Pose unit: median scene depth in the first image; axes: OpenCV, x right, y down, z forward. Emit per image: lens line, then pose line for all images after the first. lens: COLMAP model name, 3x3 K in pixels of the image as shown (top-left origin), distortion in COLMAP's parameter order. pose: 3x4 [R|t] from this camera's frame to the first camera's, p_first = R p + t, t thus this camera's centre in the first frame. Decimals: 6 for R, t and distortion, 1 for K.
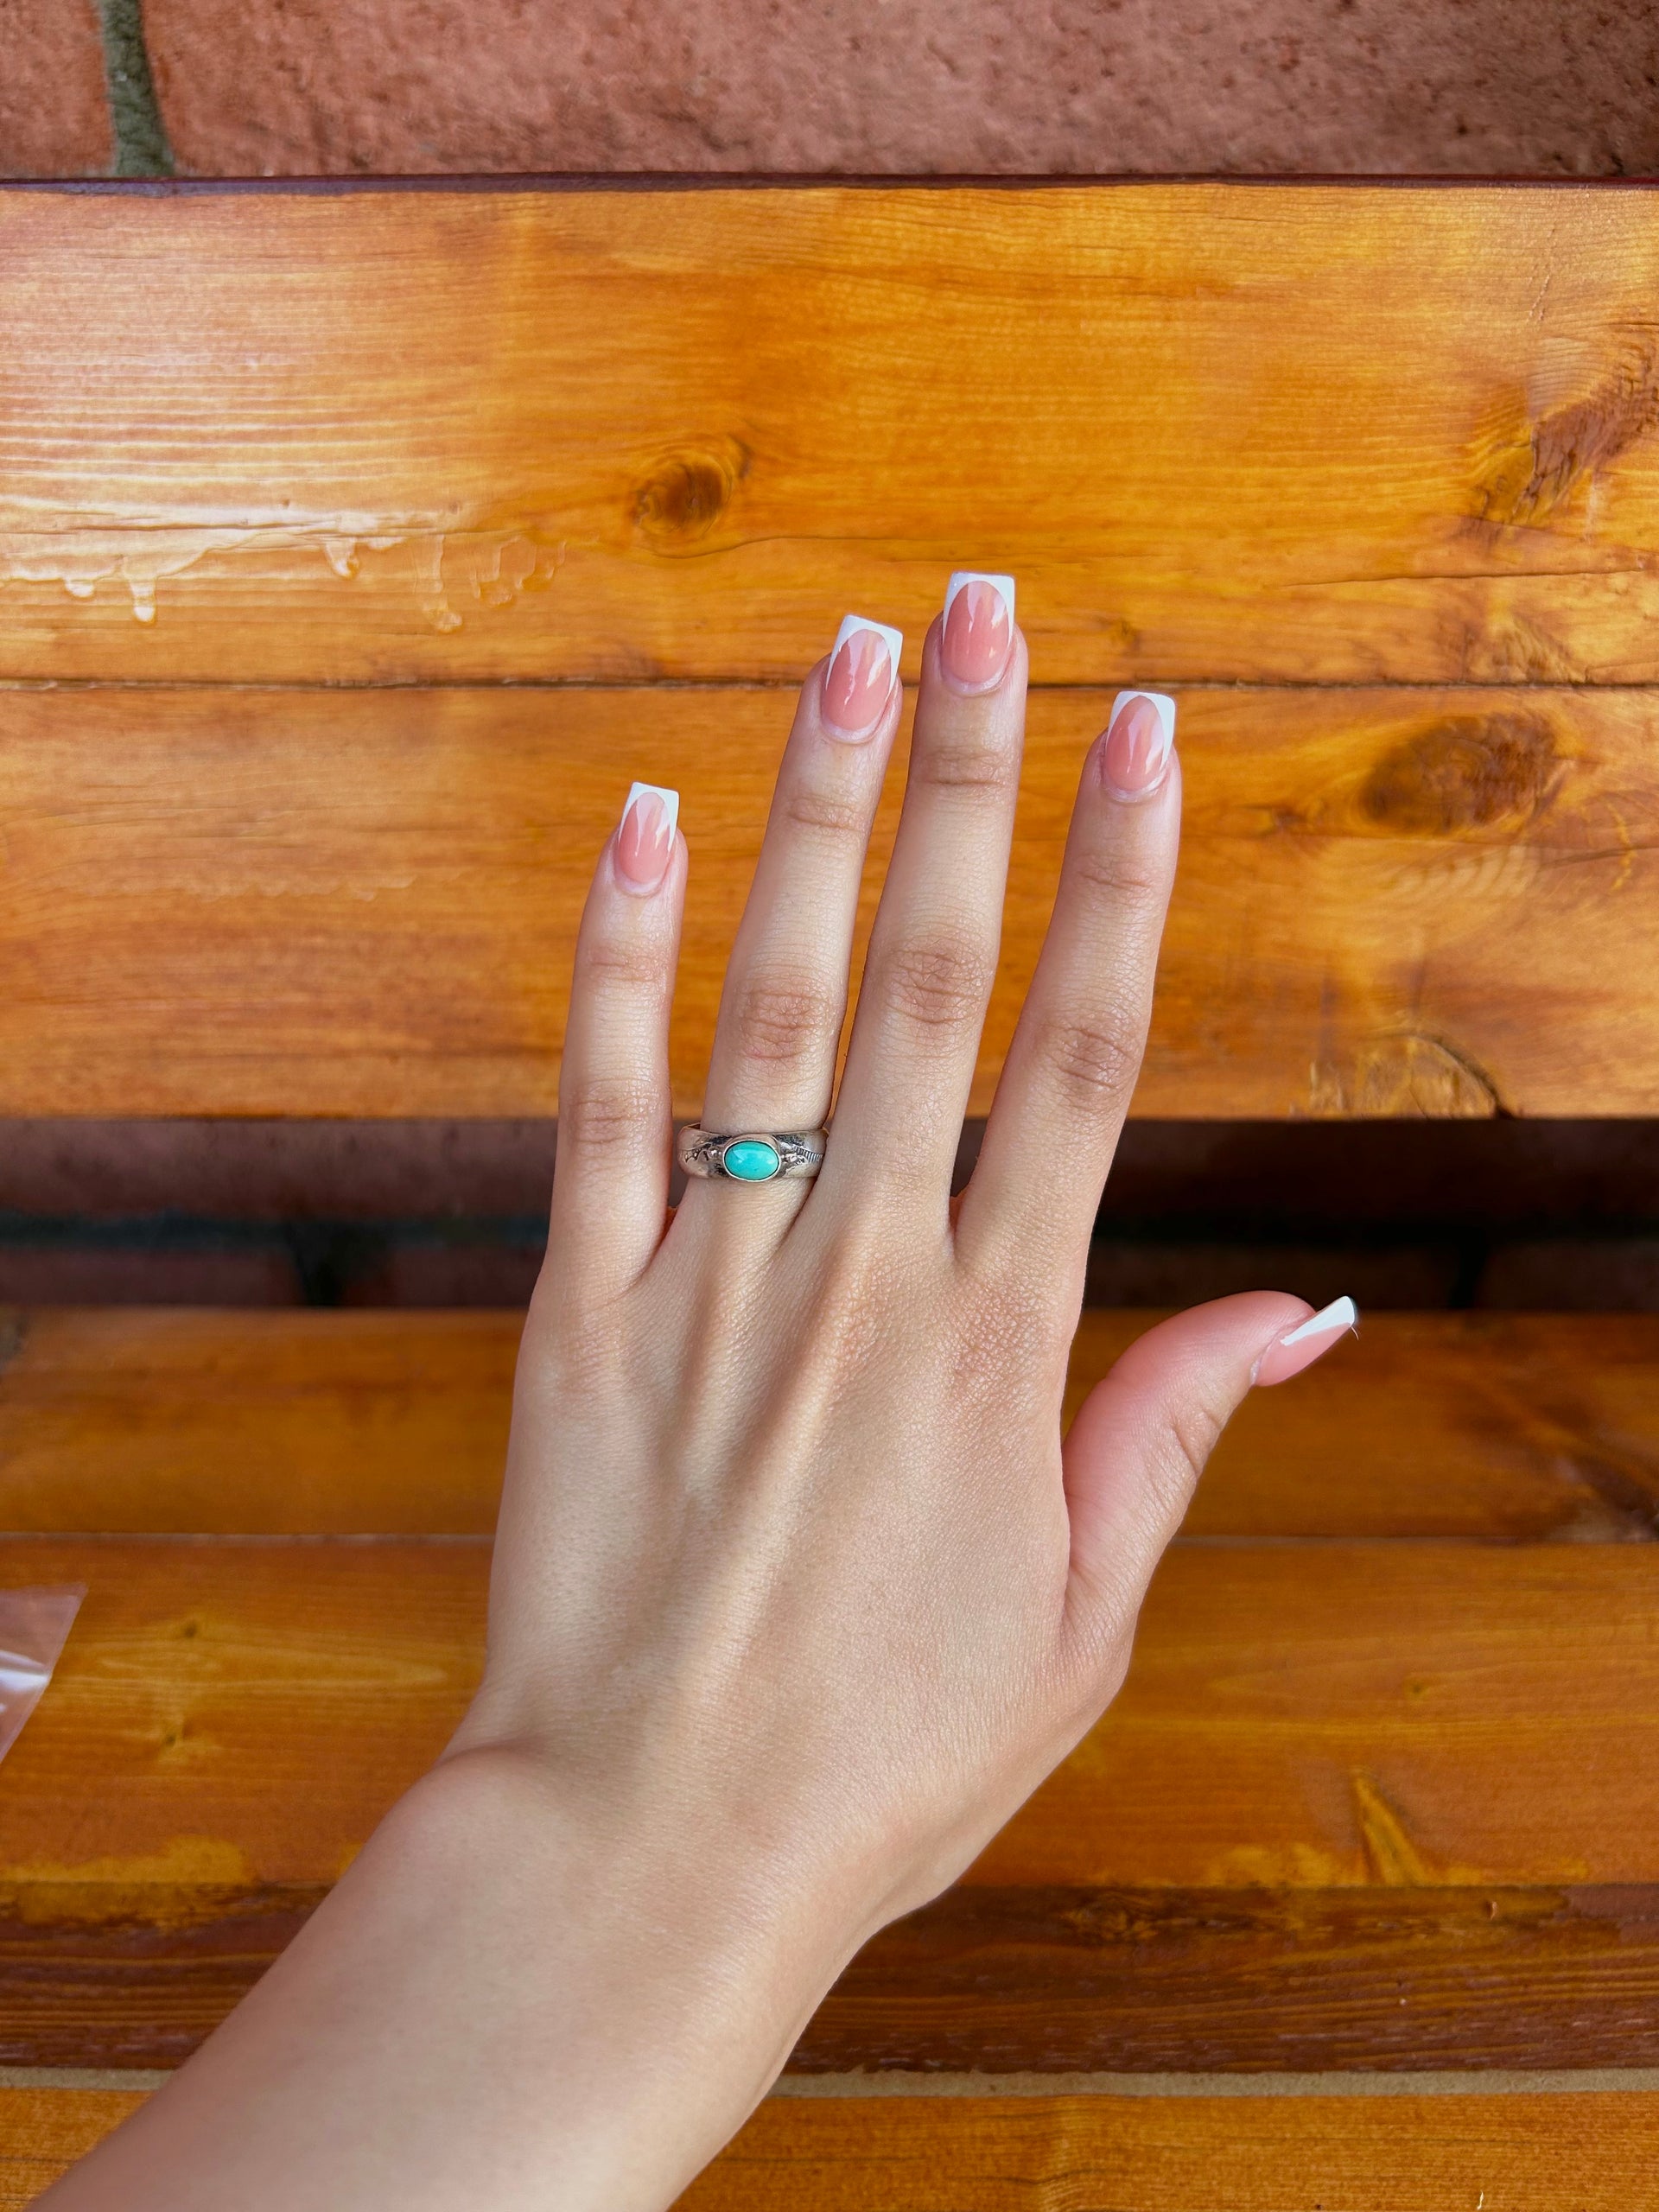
lens RADIAL K [[1678.3, 0, 822.0], [0, 1678.3, 1090.3], [0, 0, 1]] dist [0.013410, -0.032760]
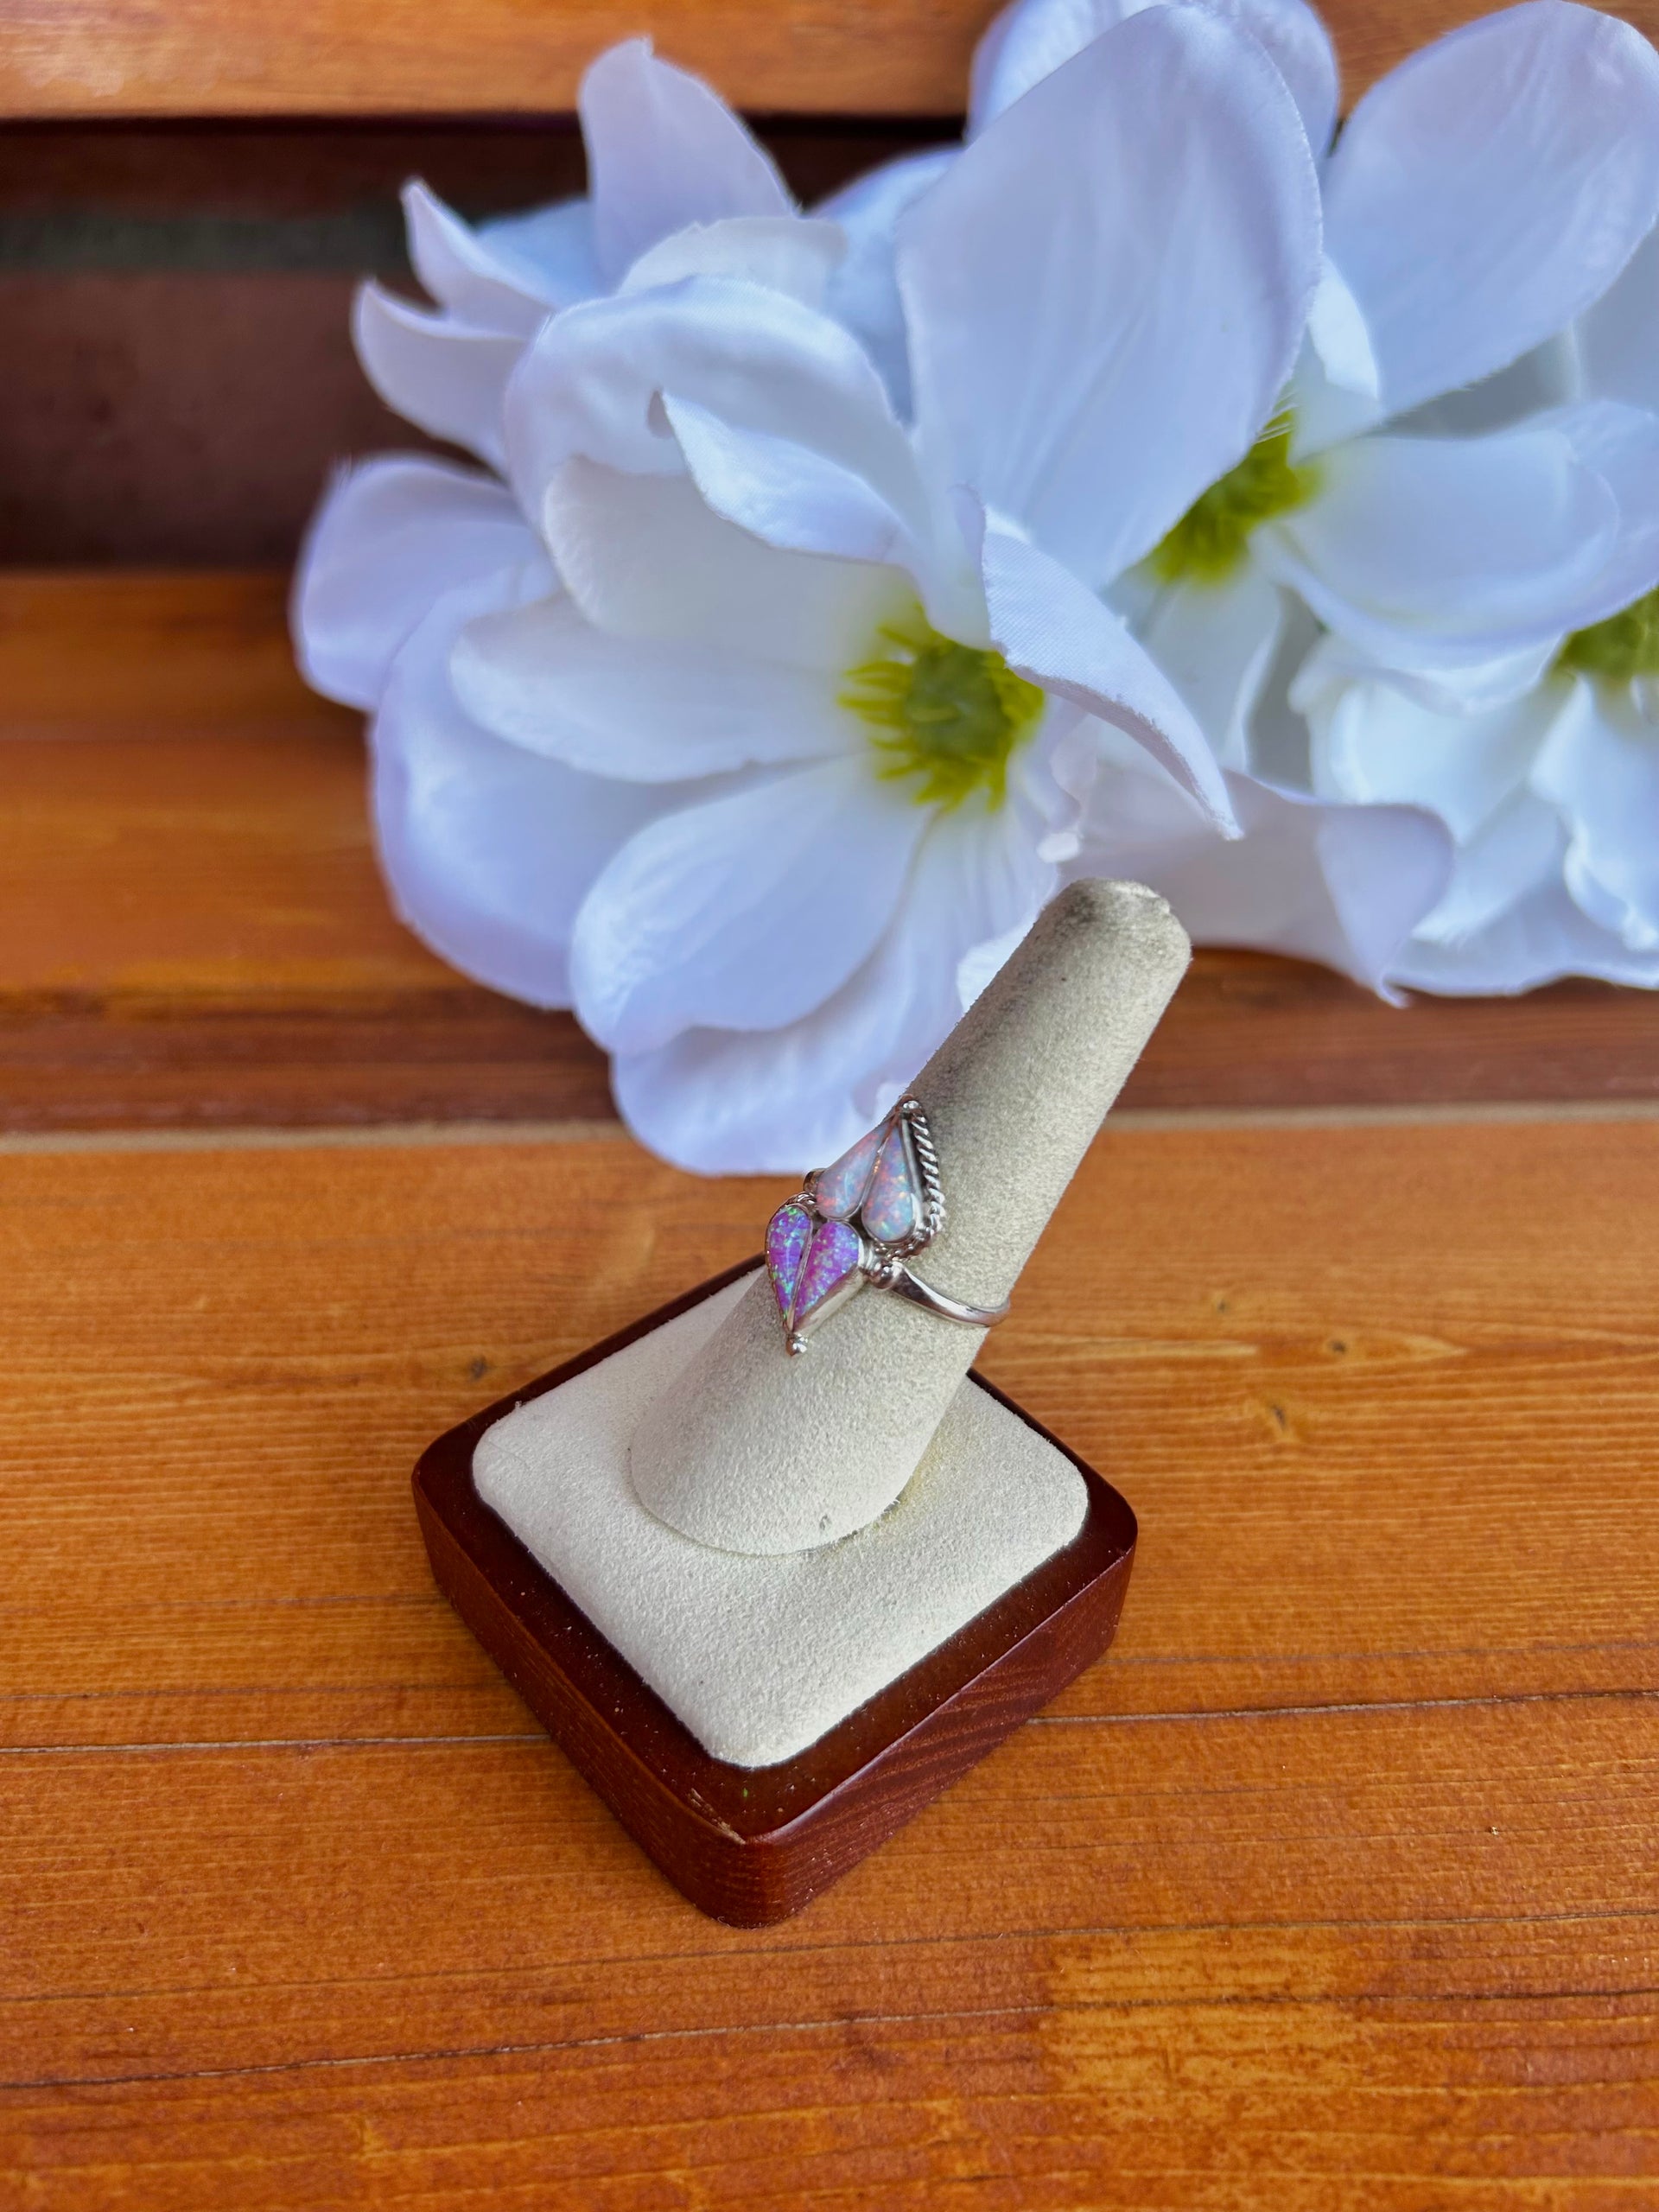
lens RADIAL K [[1678.3, 0, 824.2], [0, 1678.3, 1122.7], [0, 0, 1]] dist [0.013410, -0.032760]
pose [[0.998820, -0.023482, 0.042515, 0.148313], [0.017425, 0.990334, 0.137604, 0.395968], [-0.045335, -0.136701, 0.989574, 0.158246]]
